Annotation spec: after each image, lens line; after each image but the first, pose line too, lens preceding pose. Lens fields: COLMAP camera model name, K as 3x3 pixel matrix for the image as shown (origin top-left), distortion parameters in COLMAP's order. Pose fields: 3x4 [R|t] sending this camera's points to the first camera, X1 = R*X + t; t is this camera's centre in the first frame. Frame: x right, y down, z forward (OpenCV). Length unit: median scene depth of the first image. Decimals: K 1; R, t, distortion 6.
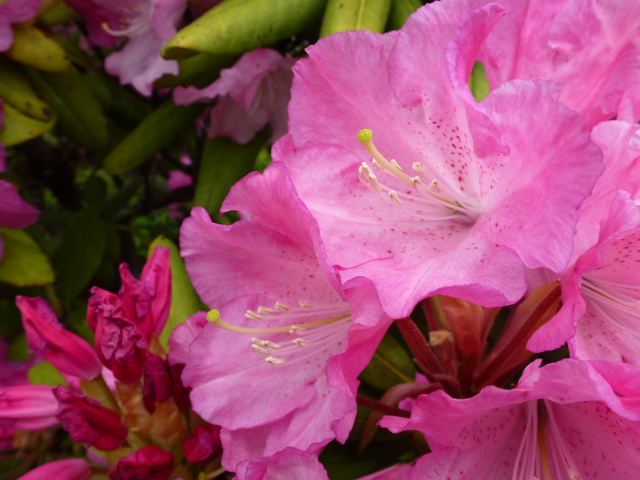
lens RADIAL K [[470.9, 0, 320.0], [0, 470.9, 240.0], [0, 0, 1]] dist [-0.053072, -0.000324]
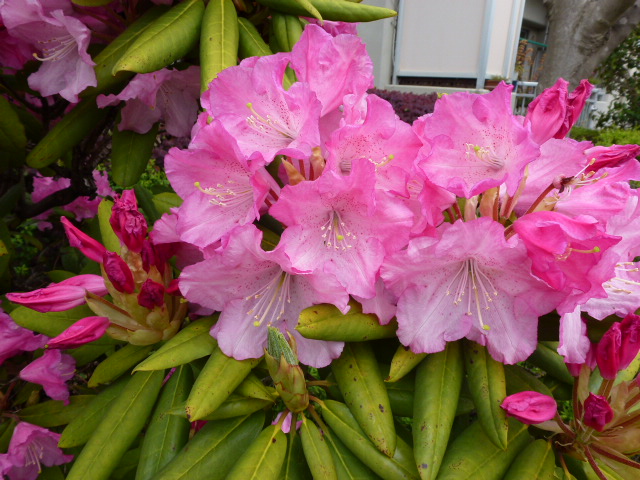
lens RADIAL K [[470.9, 0, 320.0], [0, 470.9, 240.0], [0, 0, 1]] dist [-0.053072, -0.000324]
pose [[0.948442, -0.150902, 0.278723, -0.258432], [0.148217, 0.988475, 0.030812, 0.354320], [-0.280160, 0.012088, 0.959877, -1.159724]]
